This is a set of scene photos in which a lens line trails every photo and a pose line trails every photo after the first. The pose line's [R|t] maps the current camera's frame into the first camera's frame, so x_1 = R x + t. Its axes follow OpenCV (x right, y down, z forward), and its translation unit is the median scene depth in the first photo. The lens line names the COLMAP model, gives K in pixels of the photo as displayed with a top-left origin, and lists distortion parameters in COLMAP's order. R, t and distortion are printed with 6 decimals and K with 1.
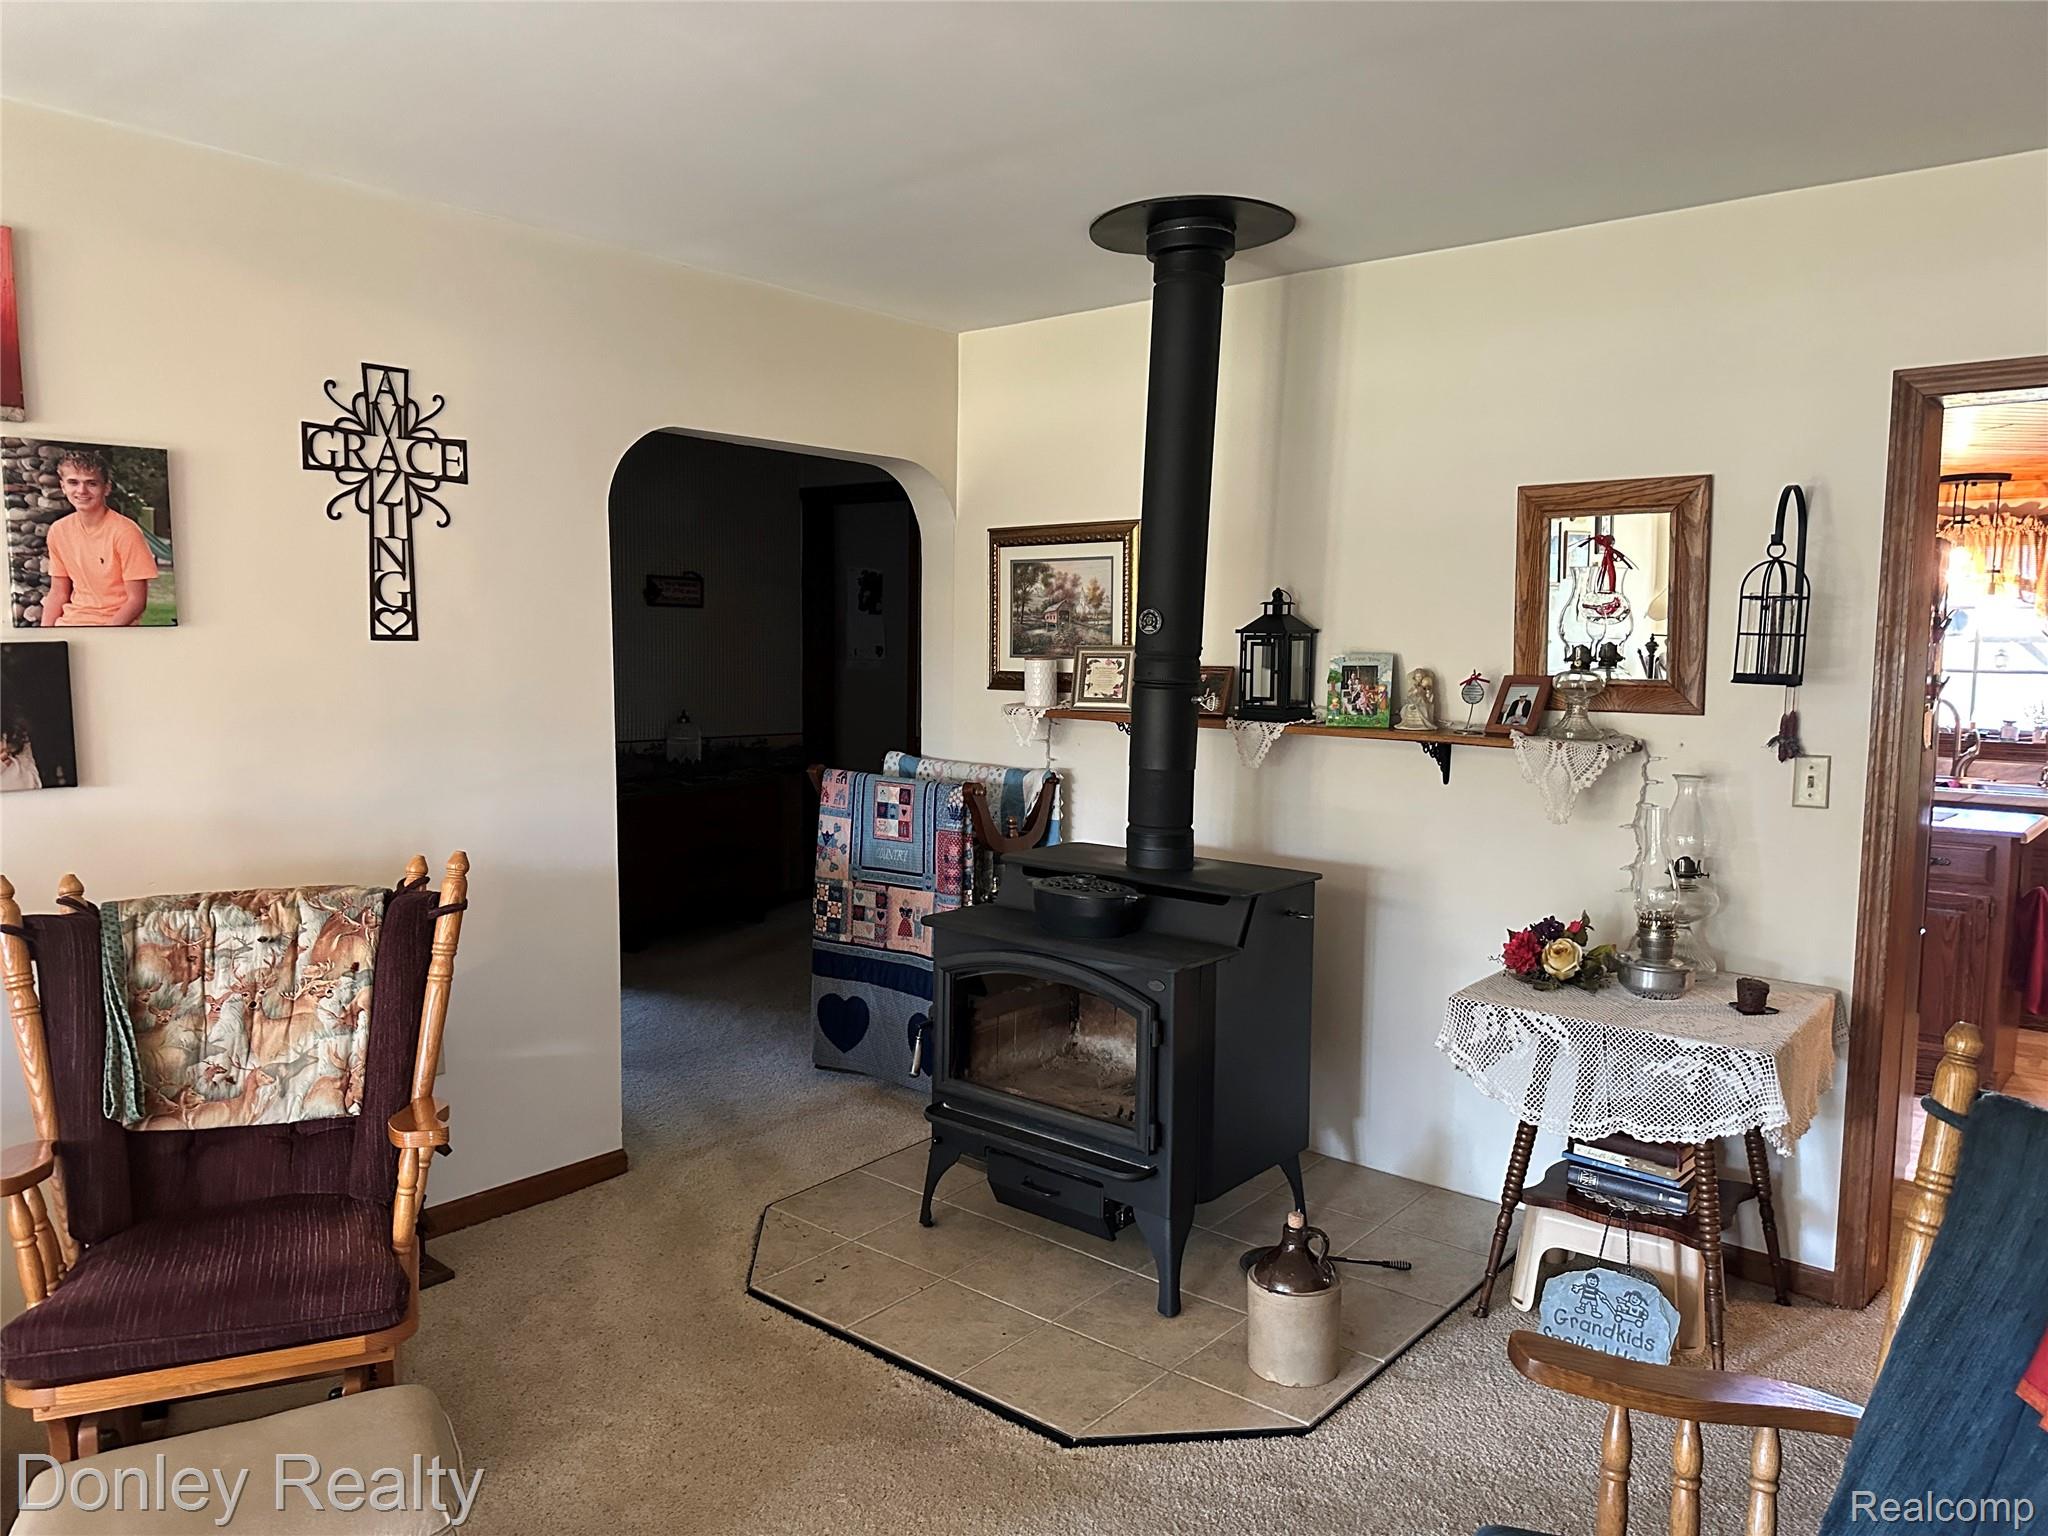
lens RADIAL K [[1379.1, 0, 1023.6], [0, 1379.1, 786.0], [0, 0, 1]] dist [0.029190, -0.004046]
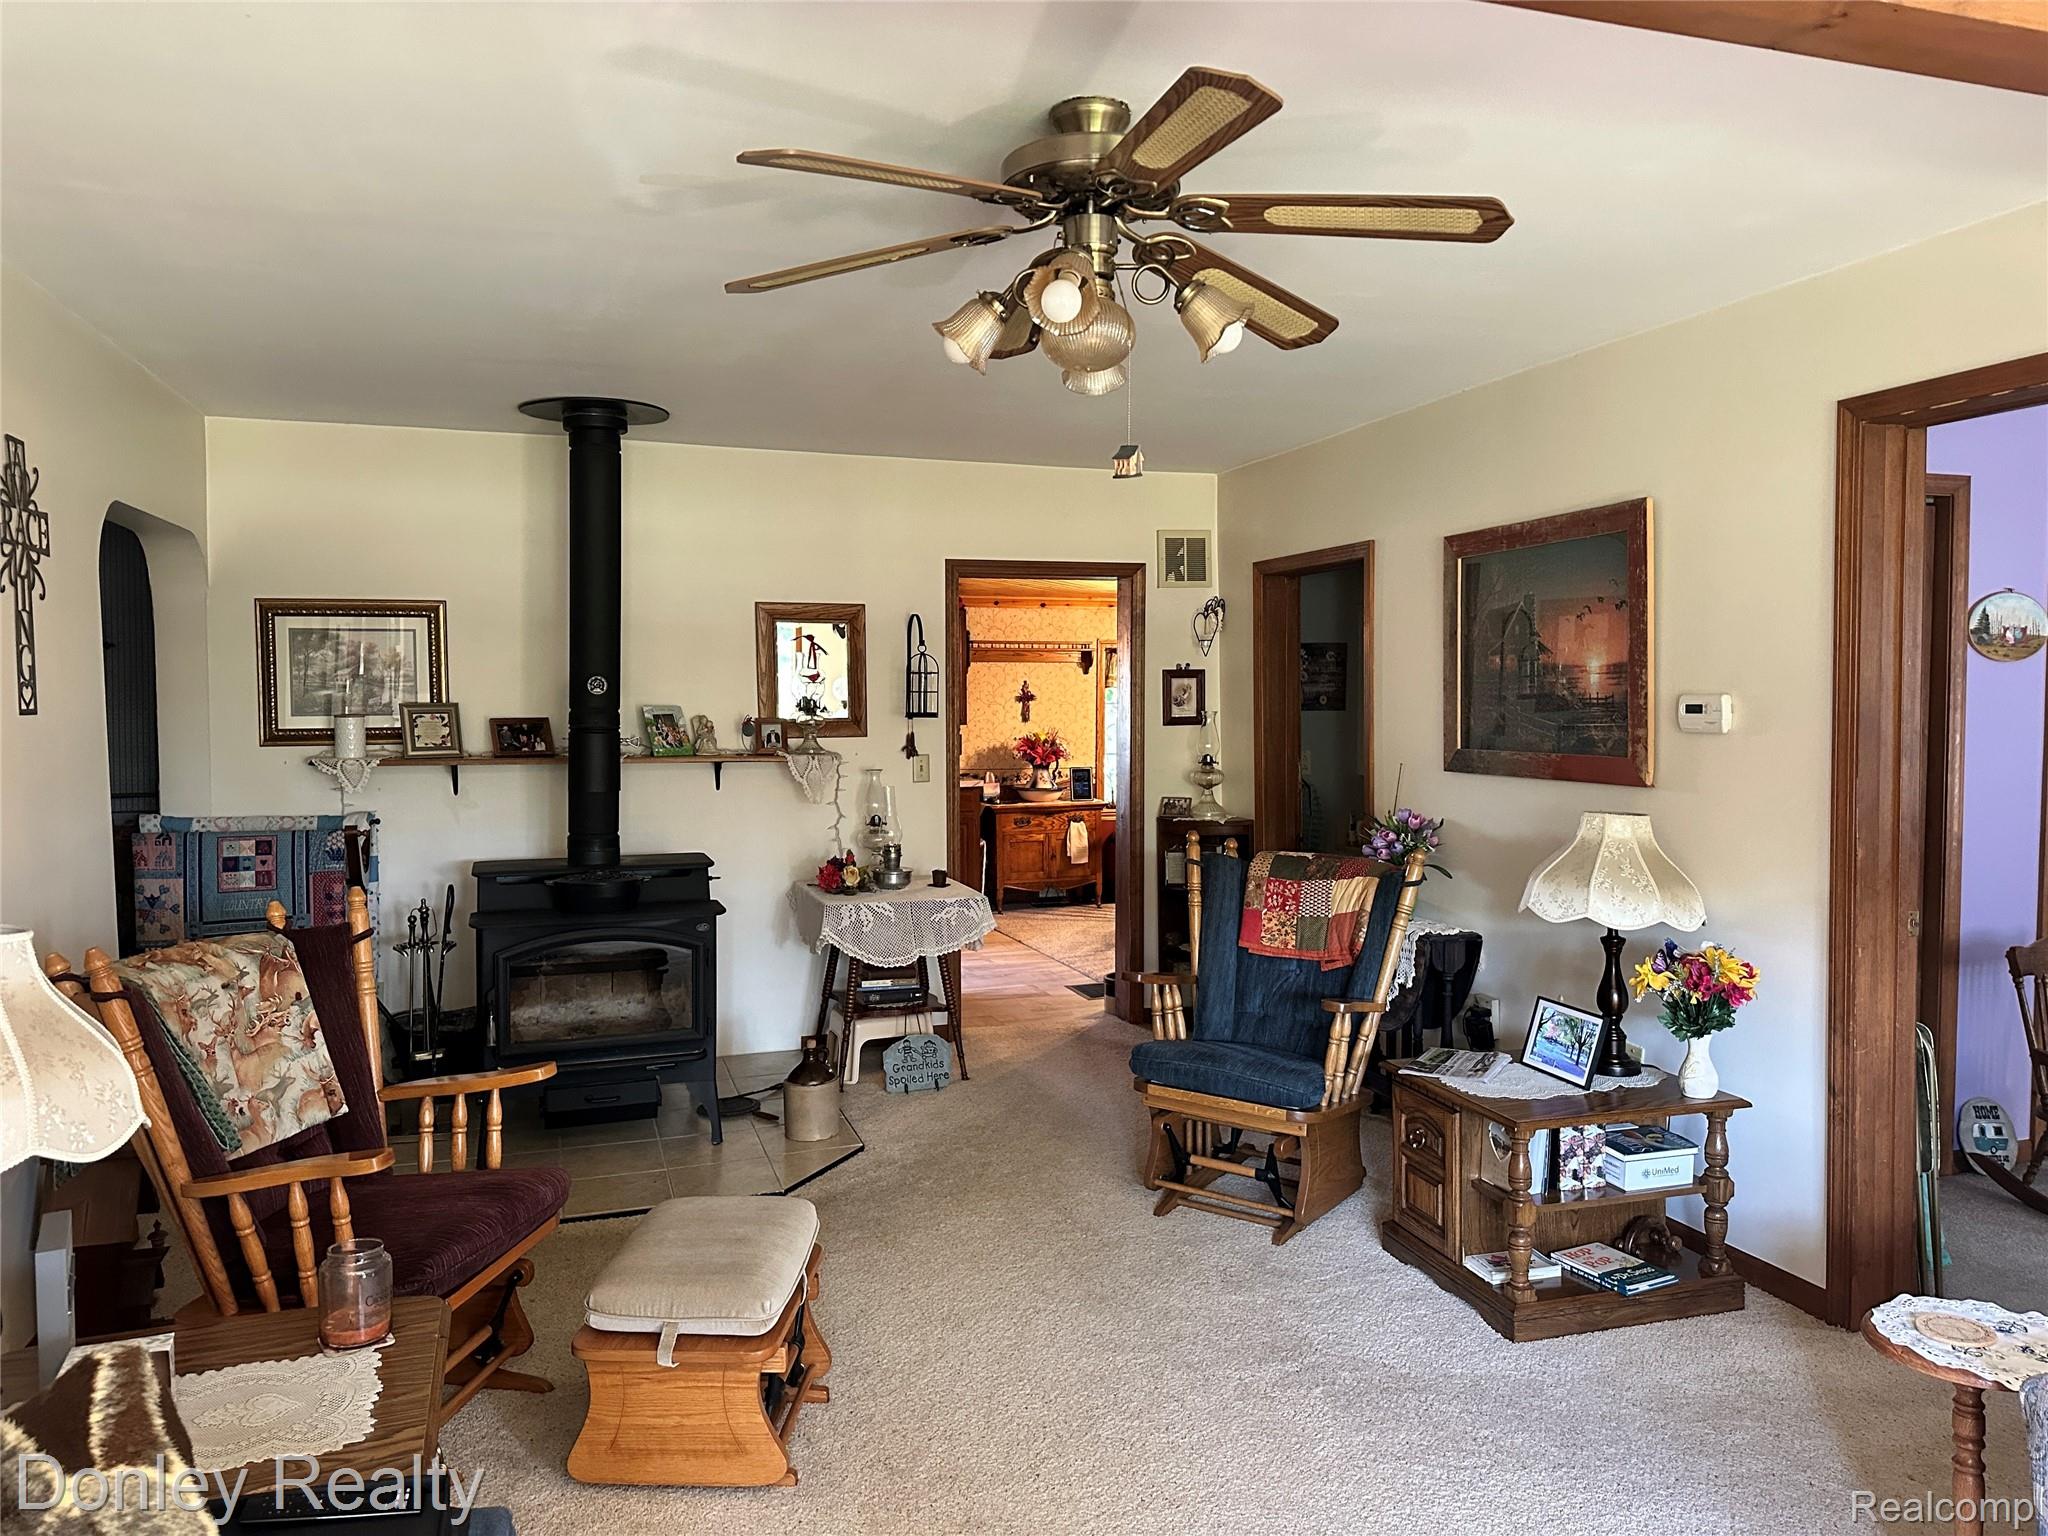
lens RADIAL K [[1431.7, 0, 1023.8], [0, 1431.7, 754.2], [0, 0, 1]] dist [0.091034, -0.108087]
pose [[0.510675, -0.050914, 0.858265, -0.969643], [0.098654, 0.995122, 0.000332, -0.008606], [-0.854095, 0.084502, 0.513207, -0.120317]]
